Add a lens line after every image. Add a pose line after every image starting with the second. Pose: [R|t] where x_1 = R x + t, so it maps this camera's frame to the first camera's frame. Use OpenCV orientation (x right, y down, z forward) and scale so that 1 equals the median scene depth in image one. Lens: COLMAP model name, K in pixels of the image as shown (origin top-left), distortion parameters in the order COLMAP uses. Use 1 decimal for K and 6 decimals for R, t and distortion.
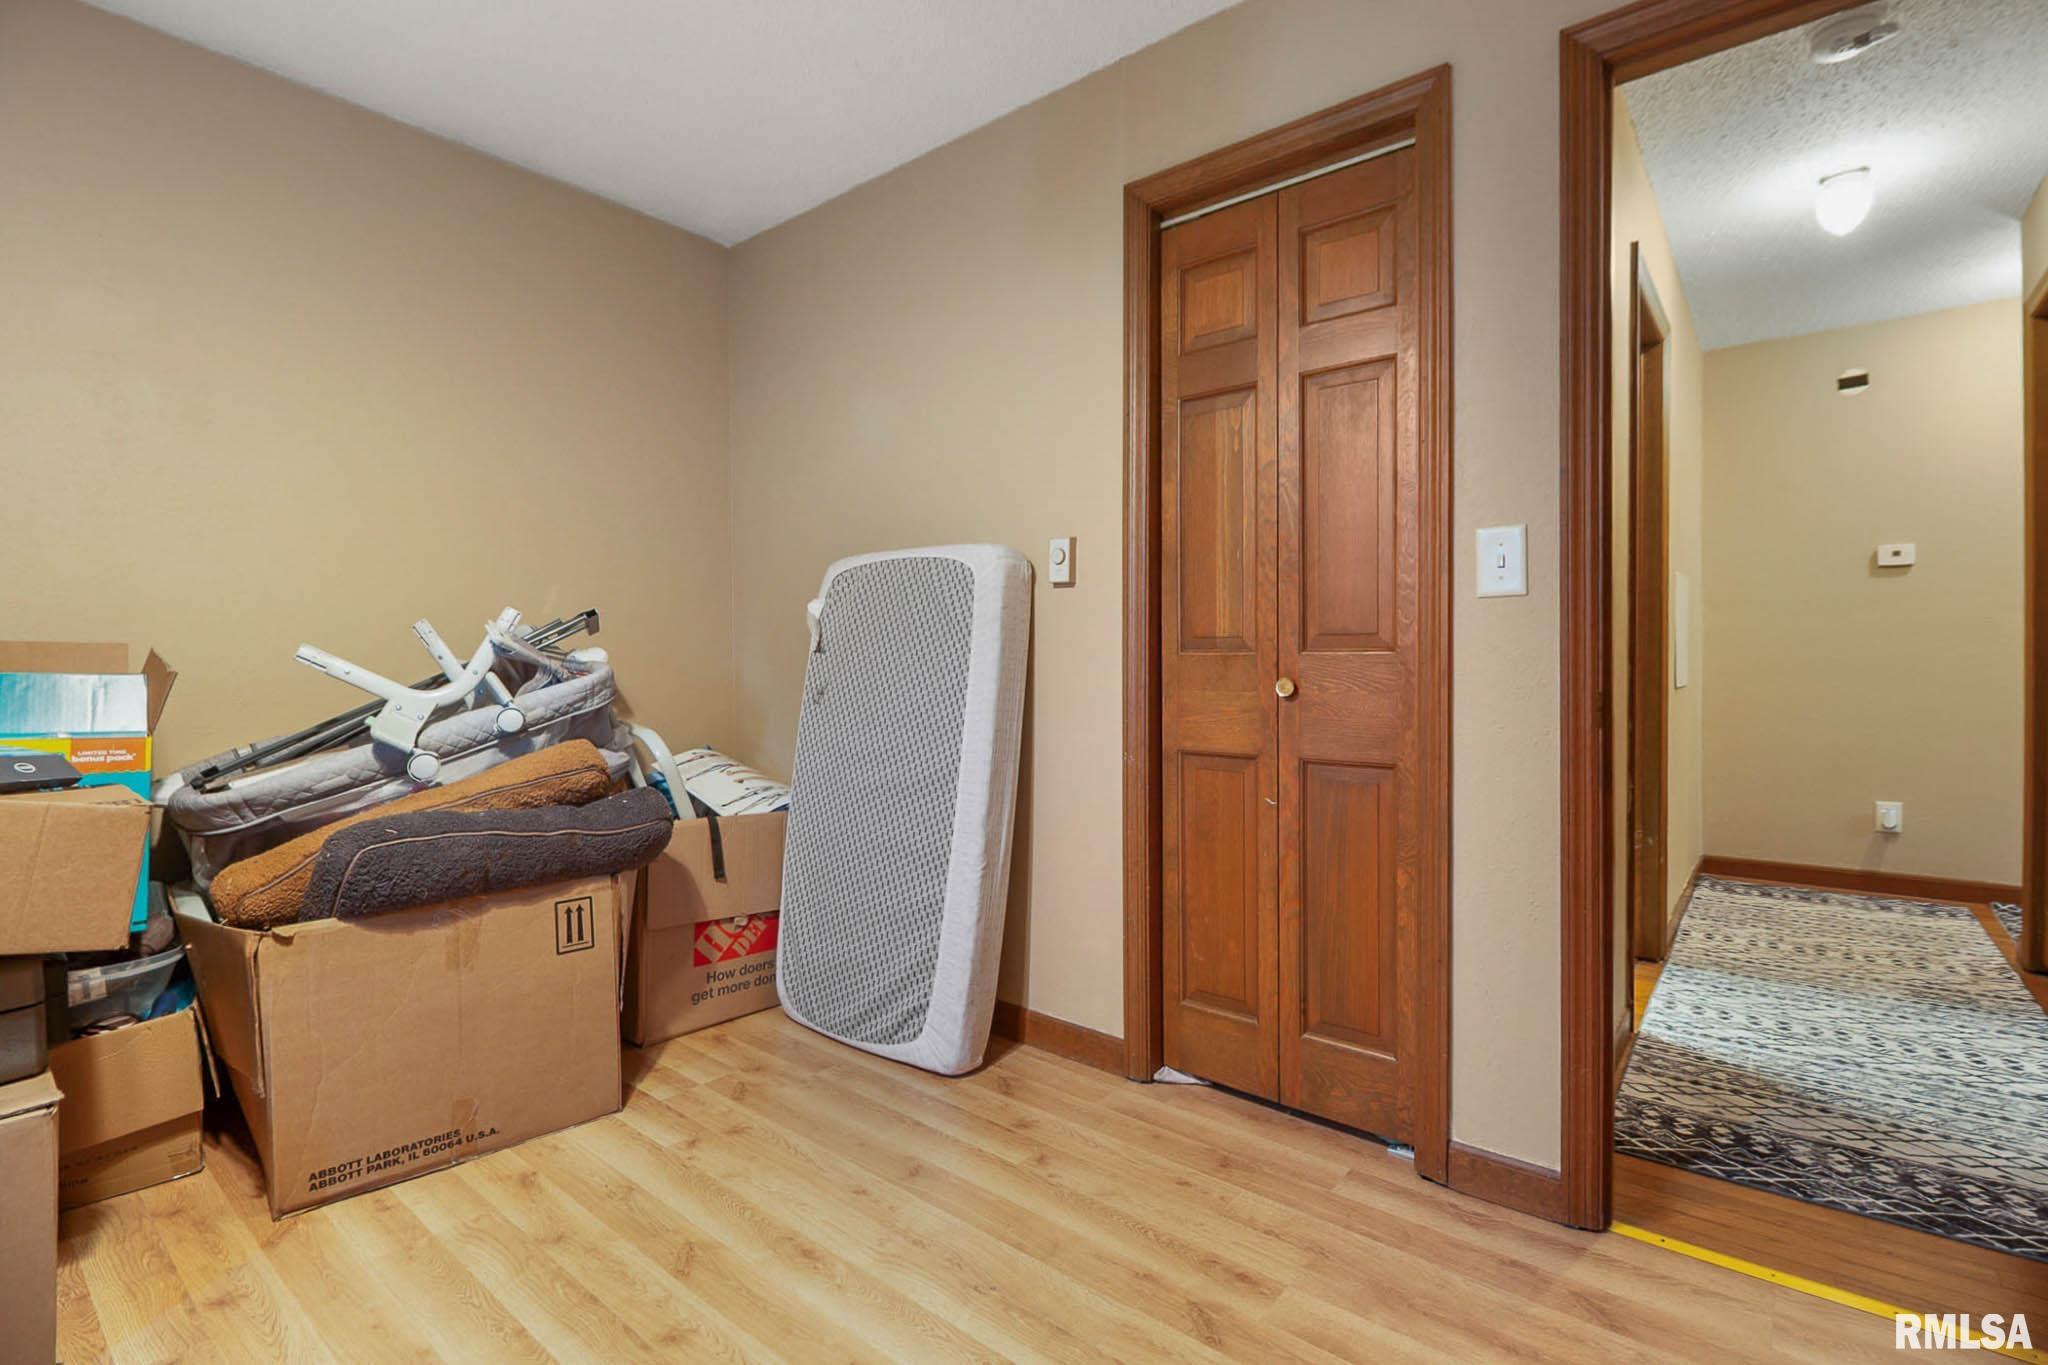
lens RADIAL K [[937.0, 0, 1045.7], [0, 937.0, 639.6], [0, 0, 1]] dist [-0.022880, -0.001147]
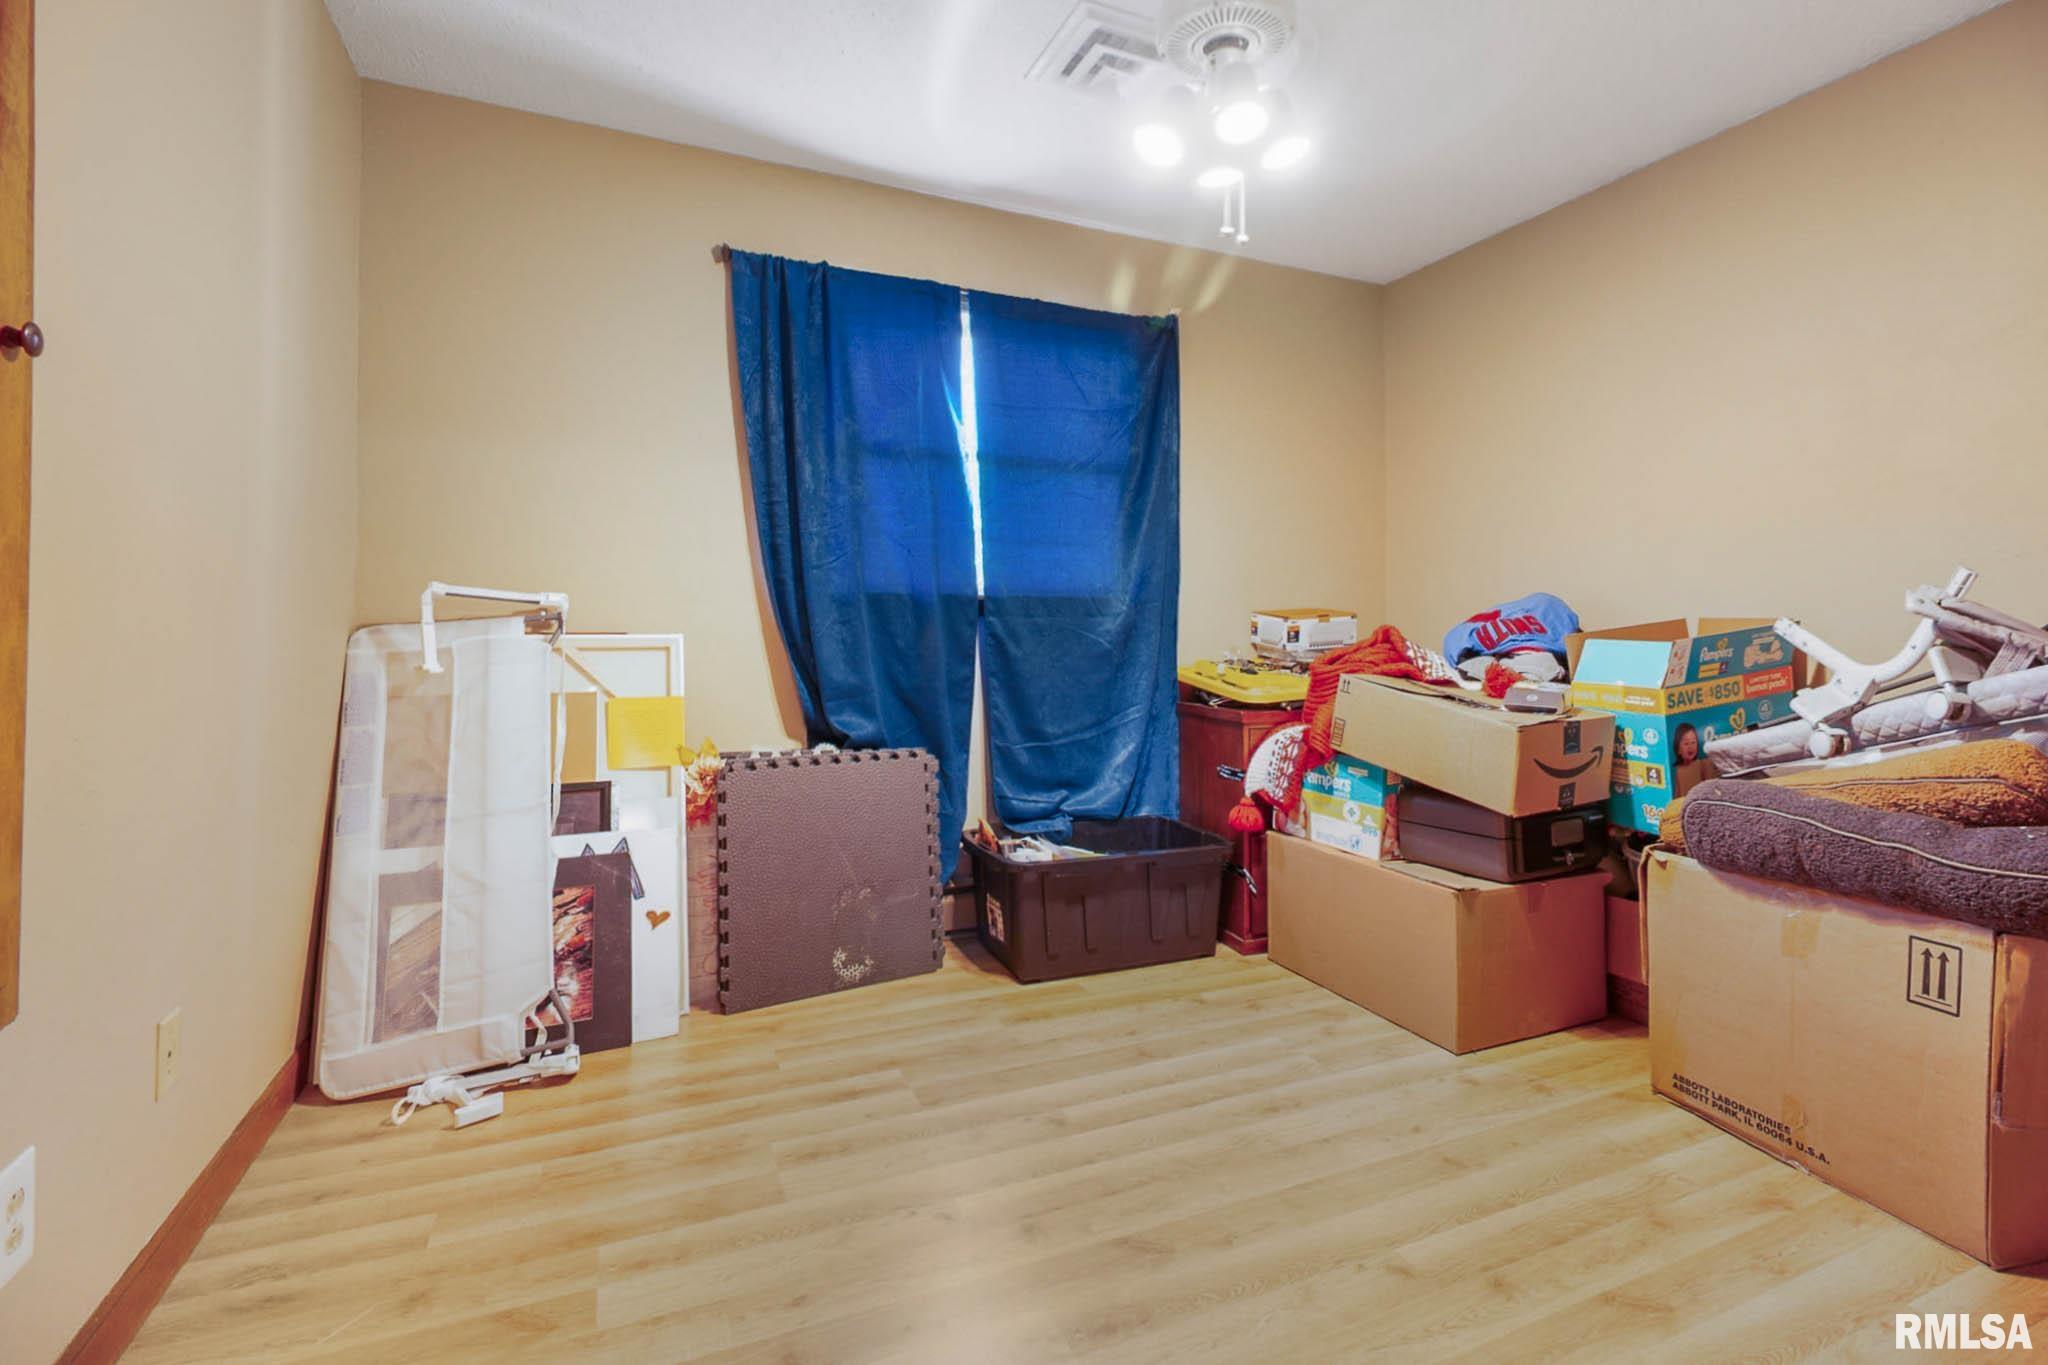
lens RADIAL K [[937.0, 0, 1045.7], [0, 937.0, 639.6], [0, 0, 1]] dist [-0.022880, -0.001147]
pose [[-0.450607, -0.001431, -0.892721, 0.562133], [-0.004508, 0.999990, 0.000672, 0.035876], [0.892711, 0.004327, -0.450608, 0.765782]]
